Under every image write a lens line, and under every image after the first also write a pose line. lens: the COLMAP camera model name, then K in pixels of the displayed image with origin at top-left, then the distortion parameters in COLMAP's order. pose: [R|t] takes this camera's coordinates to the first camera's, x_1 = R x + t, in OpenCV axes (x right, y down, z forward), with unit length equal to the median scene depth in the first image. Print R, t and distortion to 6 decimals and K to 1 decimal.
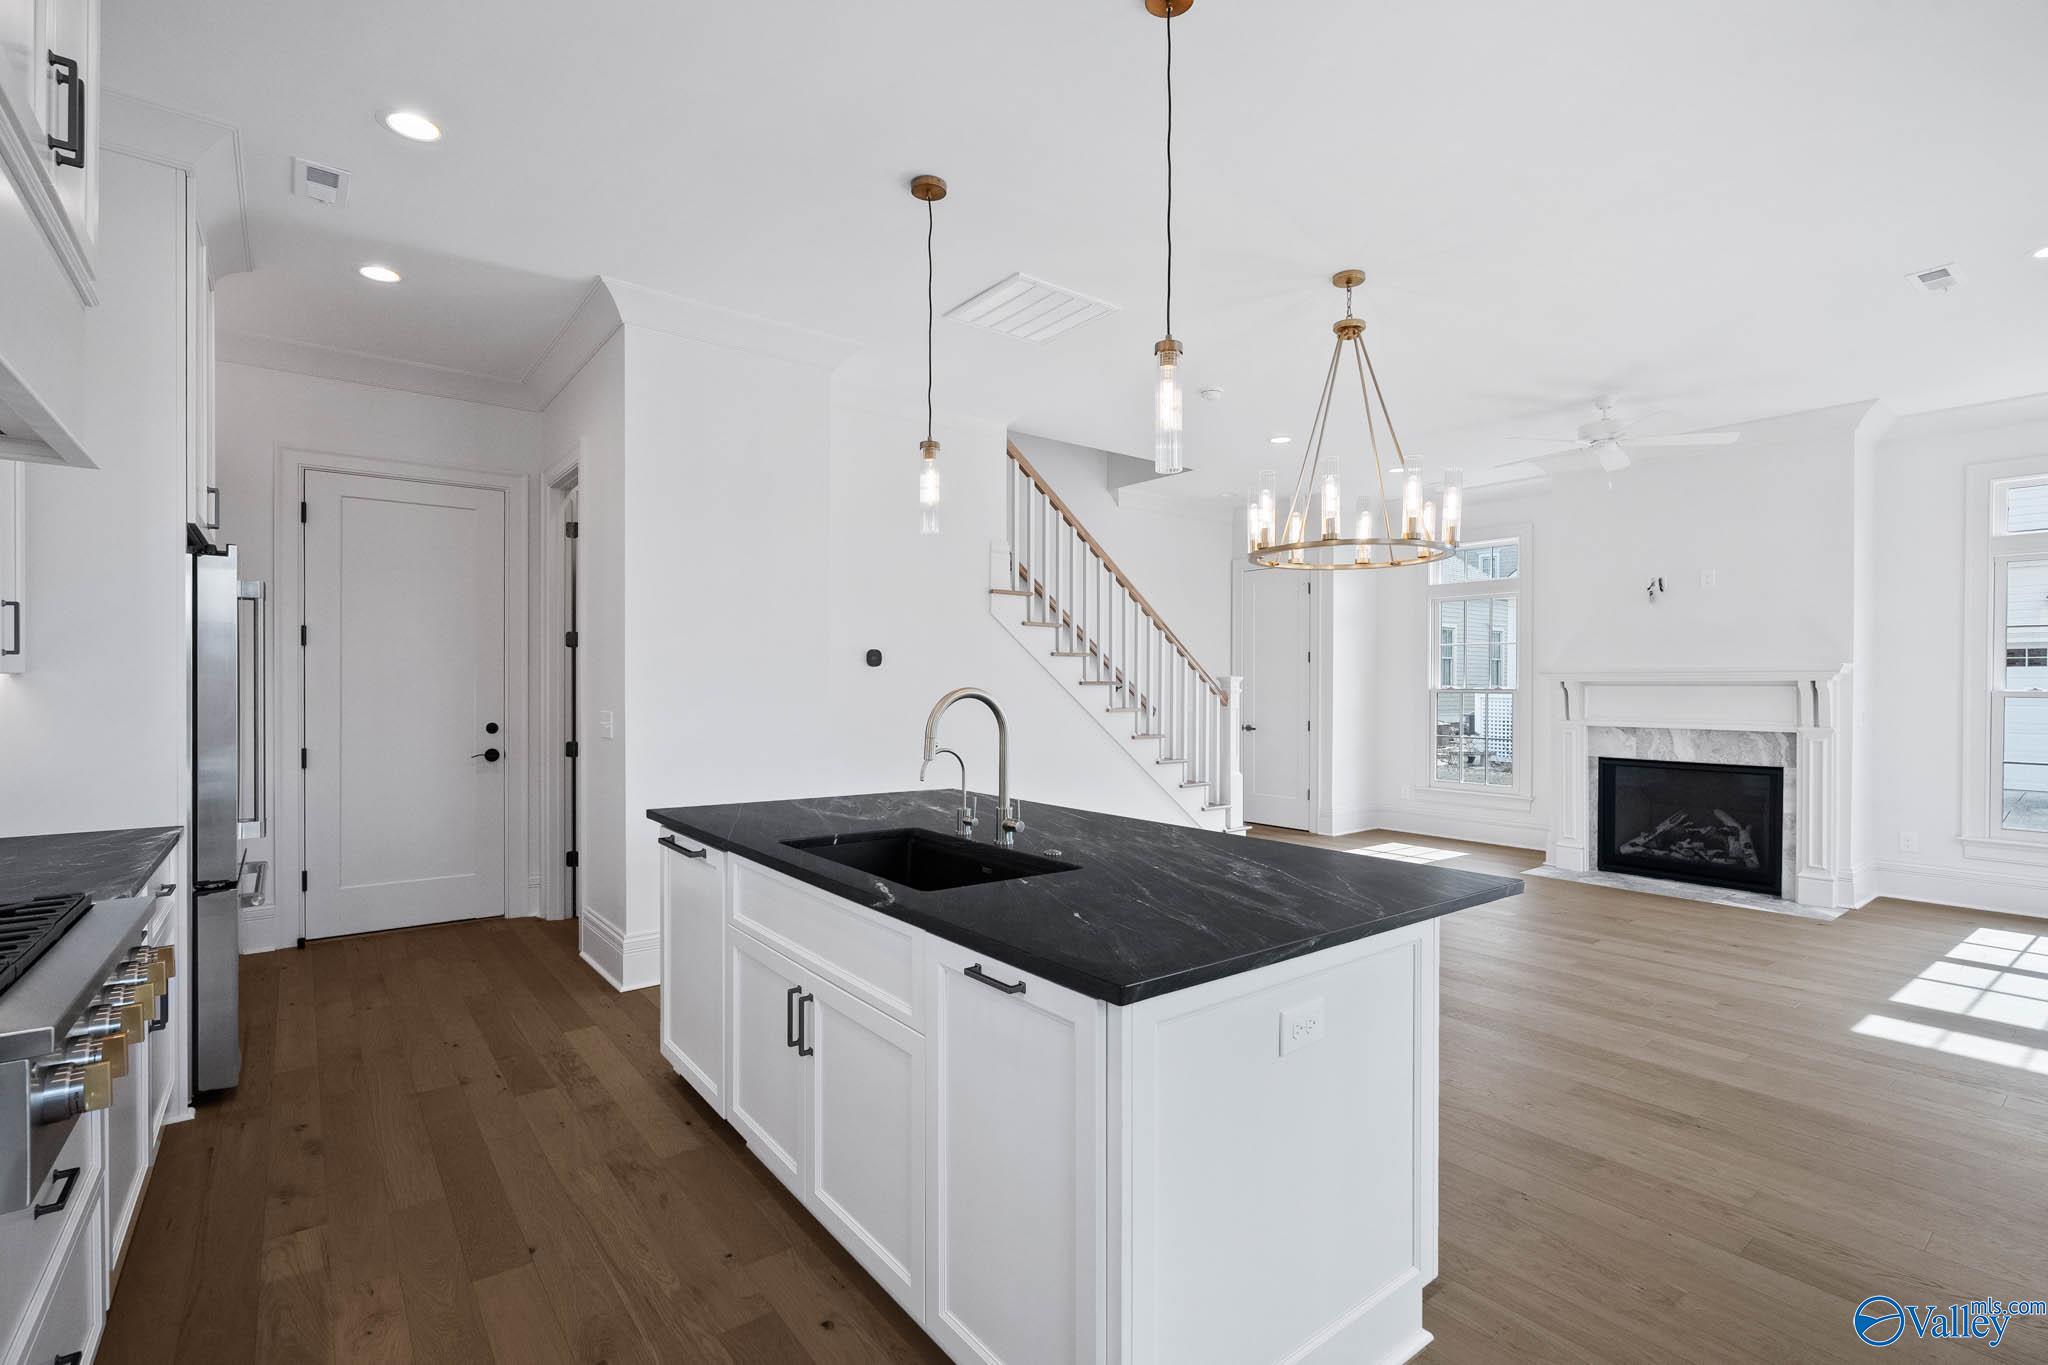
lens RADIAL K [[921.7, 0, 1021.8], [0, 921.7, 685.3], [0, 0, 1]] dist [-0.007254, -0.000783]
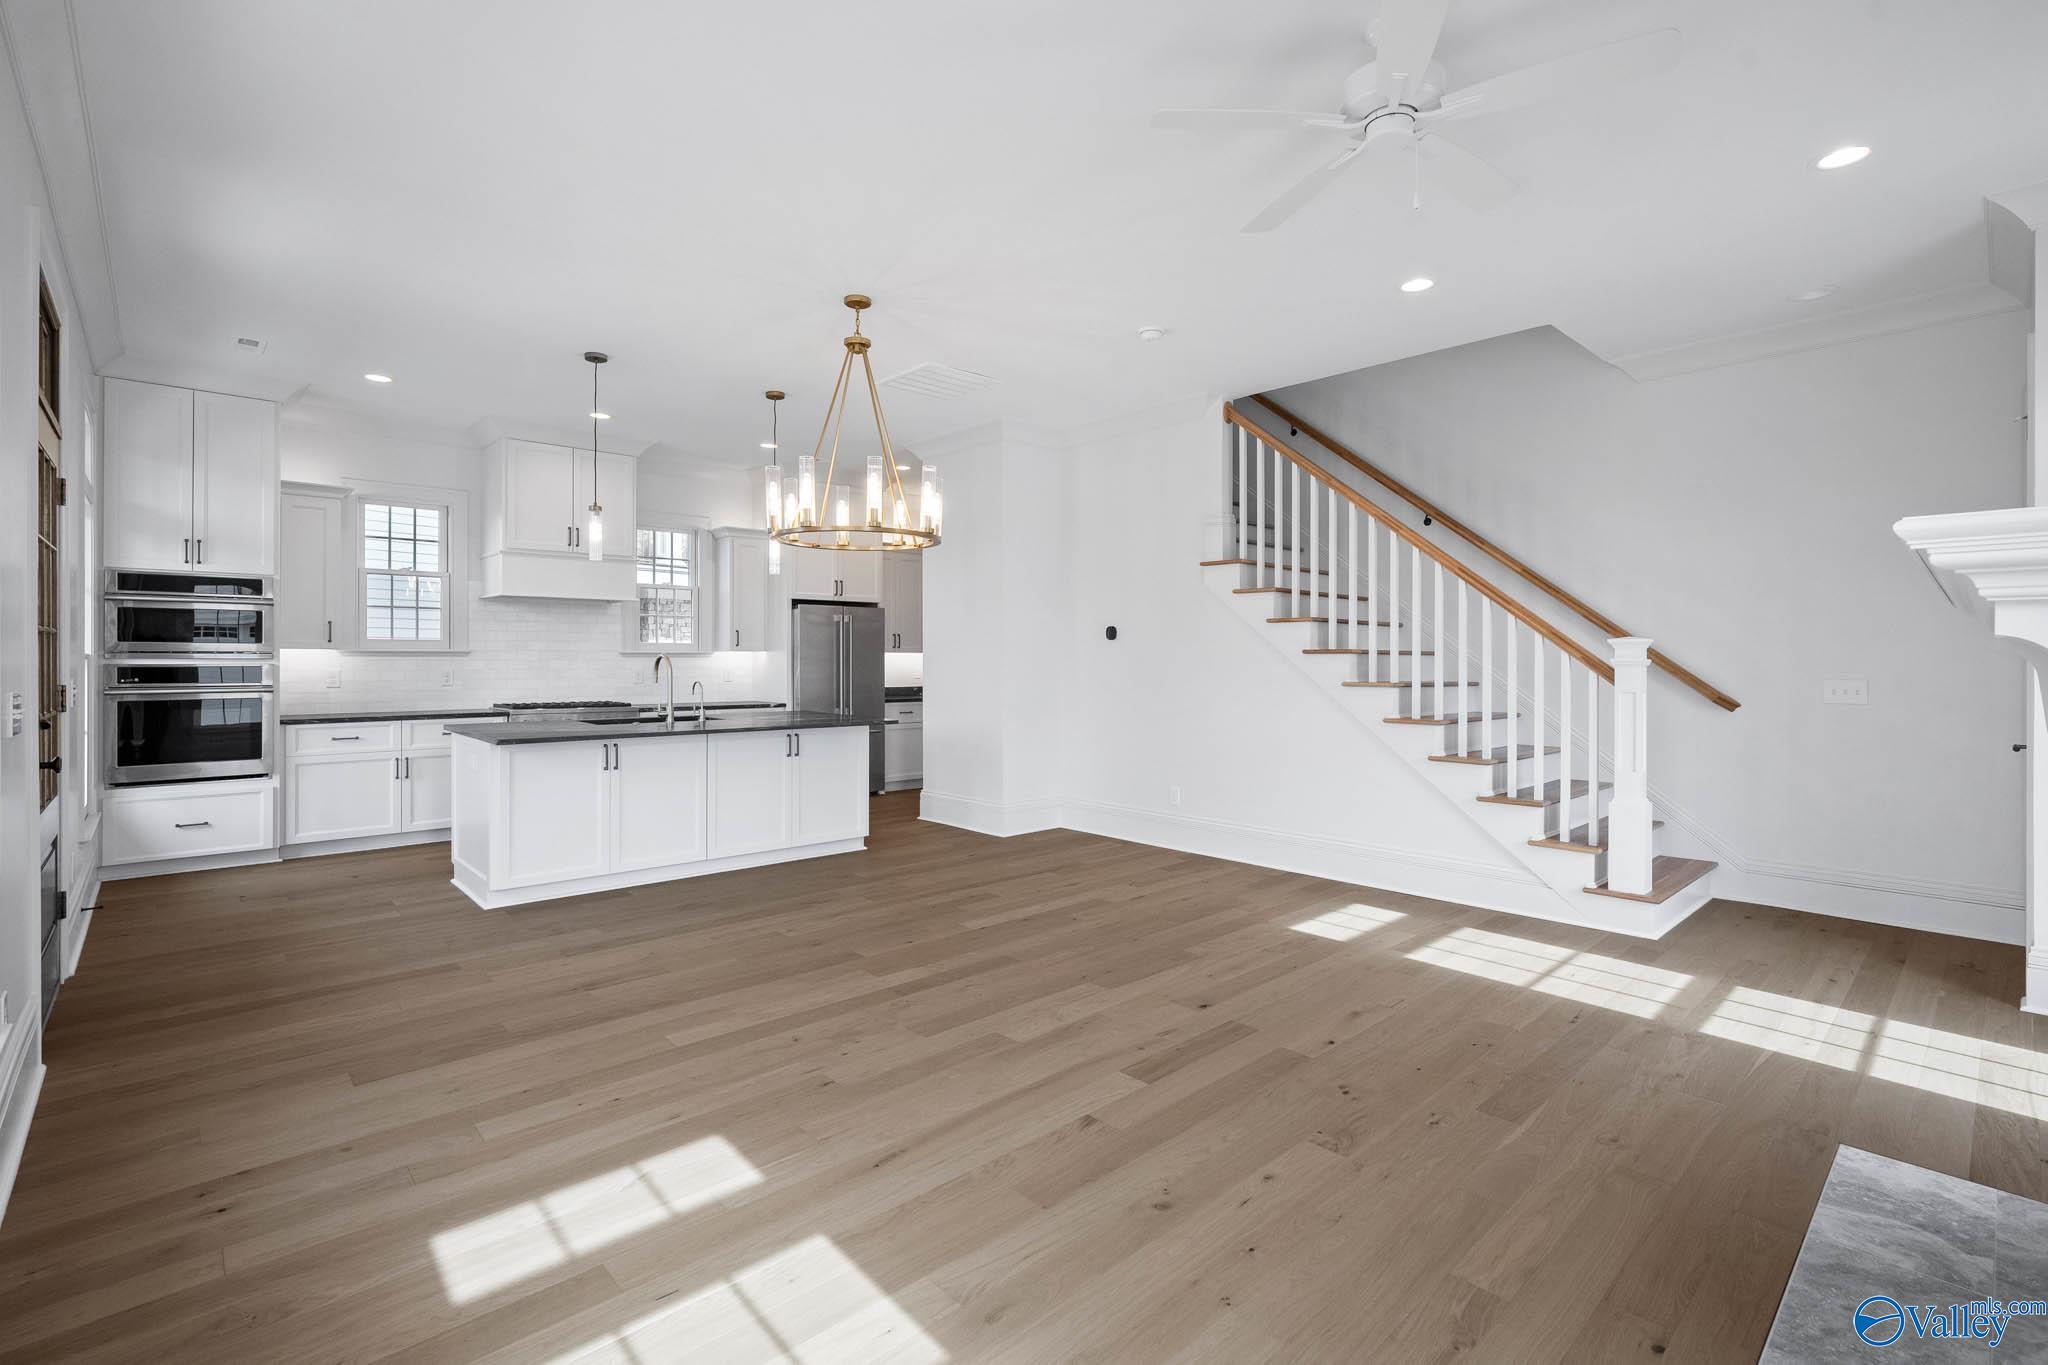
lens RADIAL K [[921.7, 0, 1029.6], [0, 921.7, 661.6], [0, 0, 1]] dist [-0.007254, -0.000783]
pose [[0.096686, -0.000092, -0.995315, 0.946671], [-0.000343, 1.000000, -0.000126, 0.007149], [0.995315, 0.000354, 0.096686, 0.682690]]
